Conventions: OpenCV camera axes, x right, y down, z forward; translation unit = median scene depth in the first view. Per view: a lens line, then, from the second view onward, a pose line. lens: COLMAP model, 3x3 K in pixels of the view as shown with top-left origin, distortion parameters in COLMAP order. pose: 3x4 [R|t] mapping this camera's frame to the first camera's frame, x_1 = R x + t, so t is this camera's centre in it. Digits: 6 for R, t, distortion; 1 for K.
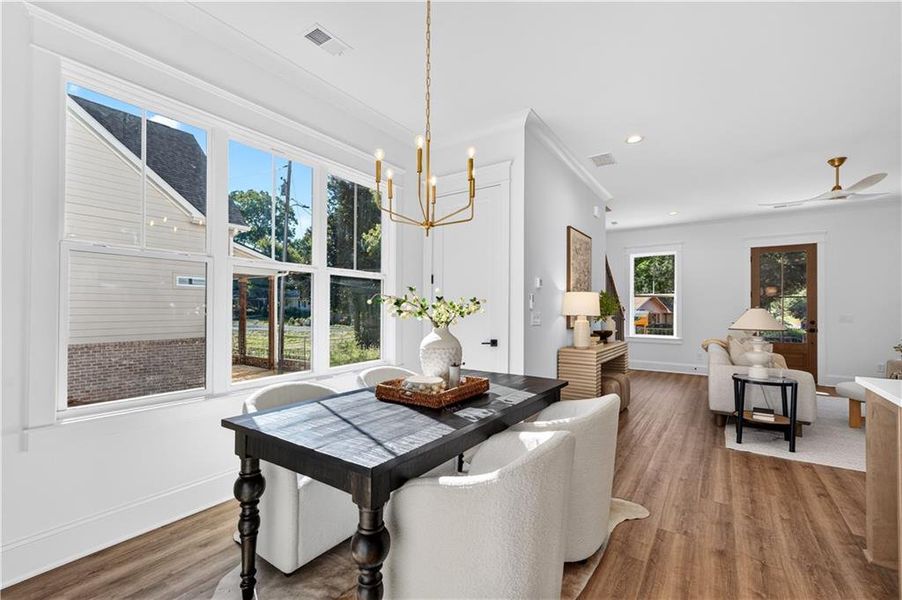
lens RADIAL K [[393.4, 0, 450.5], [0, 393.4, 305.3], [0, 0, 1]] dist [0.007898, -0.001542]
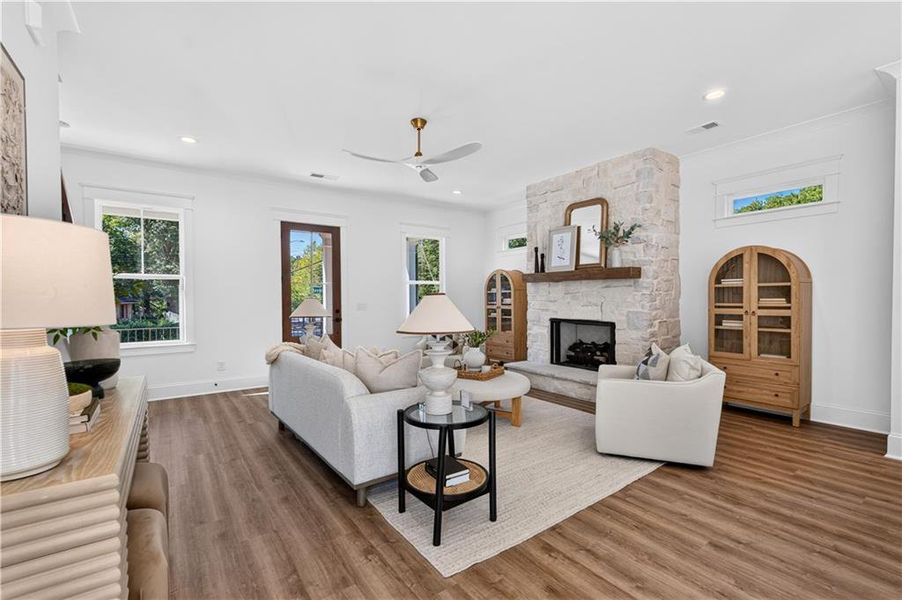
lens RADIAL K [[393.4, 0, 448.6], [0, 393.4, 305.7], [0, 0, 1]] dist [0.007898, -0.001542]
pose [[0.339351, -0.026923, 0.940274, 0.241224], [-0.000966, 0.999580, 0.028970, 0.006173], [-0.940659, -0.010739, 0.339182, 0.824046]]
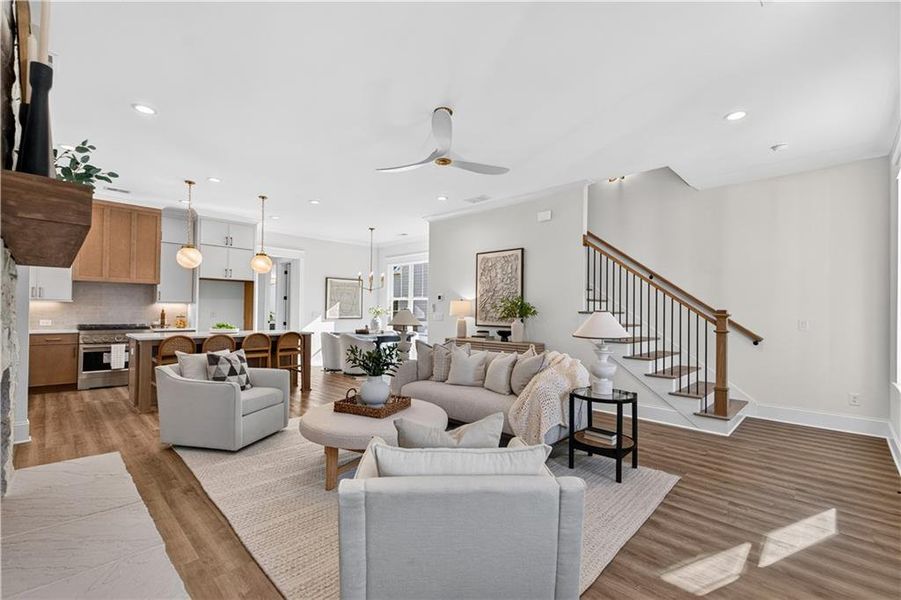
lens RADIAL K [[393.0, 0, 450.9], [0, 393.0, 308.2], [0, 0, 1]] dist [0.007898, -0.001542]
pose [[-0.170169, -0.018798, -0.985236, 2.180971], [-0.004296, 0.999823, -0.018334, 0.028313], [0.985406, 0.001113, -0.170219, 1.457062]]
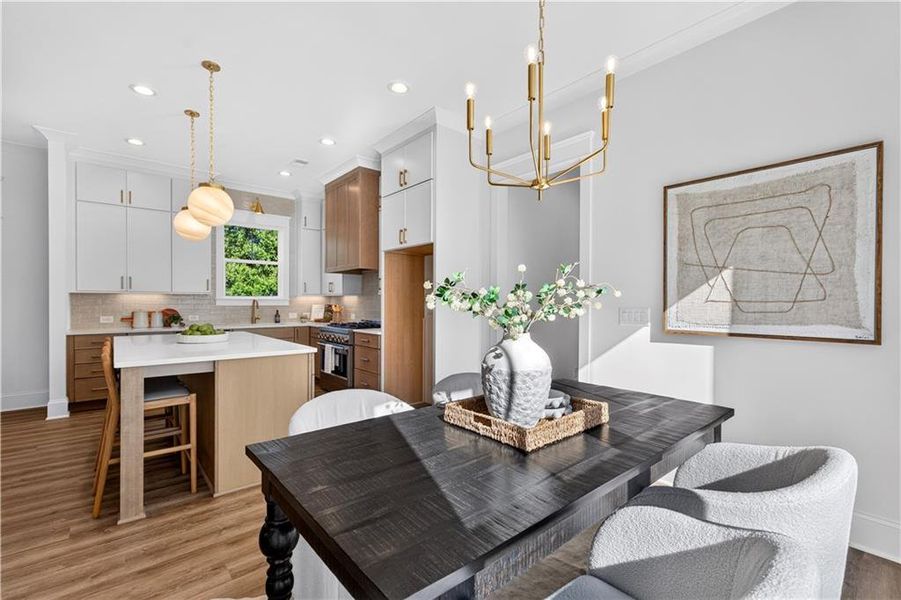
lens RADIAL K [[393.0, 0, 448.9], [0, 393.0, 304.6], [0, 0, 1]] dist [0.007898, -0.001542]
pose [[-0.966499, -0.012768, 0.256354, -0.051432], [-0.013341, 0.999911, -0.000497, 0.008784], [-0.256325, -0.003901, -0.966583, 1.026795]]
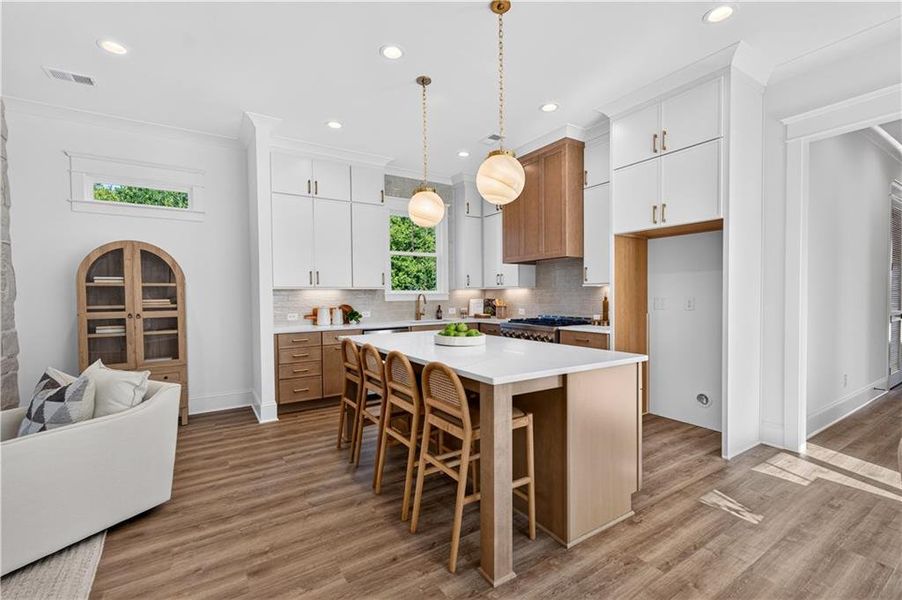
lens RADIAL K [[393.4, 0, 449.5], [0, 393.4, 303.8], [0, 0, 1]] dist [0.007898, -0.001542]
pose [[-0.922211, -0.007500, 0.386614, 0.462736], [-0.001363, 0.999869, 0.016146, 0.010242], [-0.386685, 0.014363, -0.922100, 1.015265]]
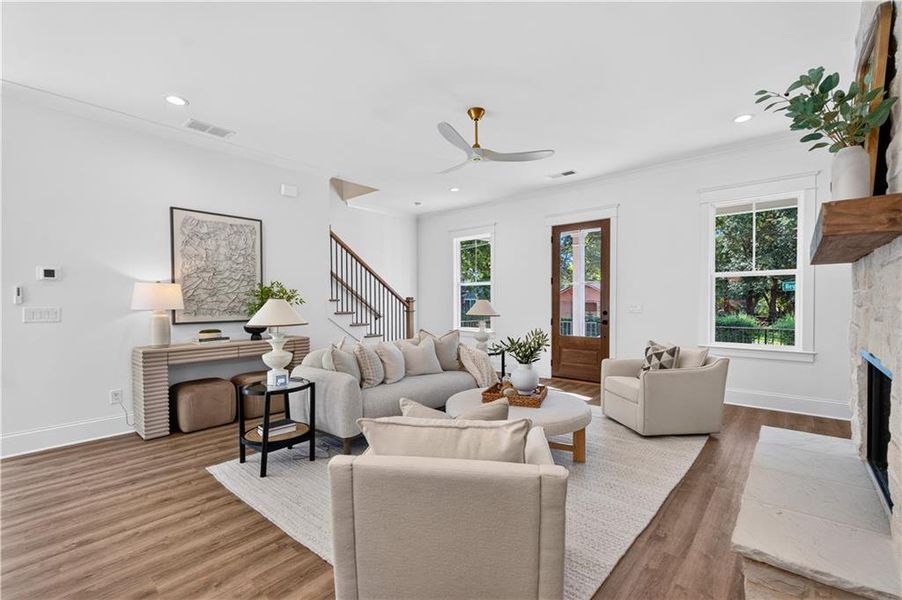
lens RADIAL K [[393.4, 0, 450.3], [0, 393.4, 306.8], [0, 0, 1]] dist [0.007898, -0.001542]
pose [[0.993375, -0.013235, -0.114157, 1.288732], [0.016086, 0.999580, 0.024094, 0.011123], [0.113790, -0.025771, 0.993170, 0.243583]]
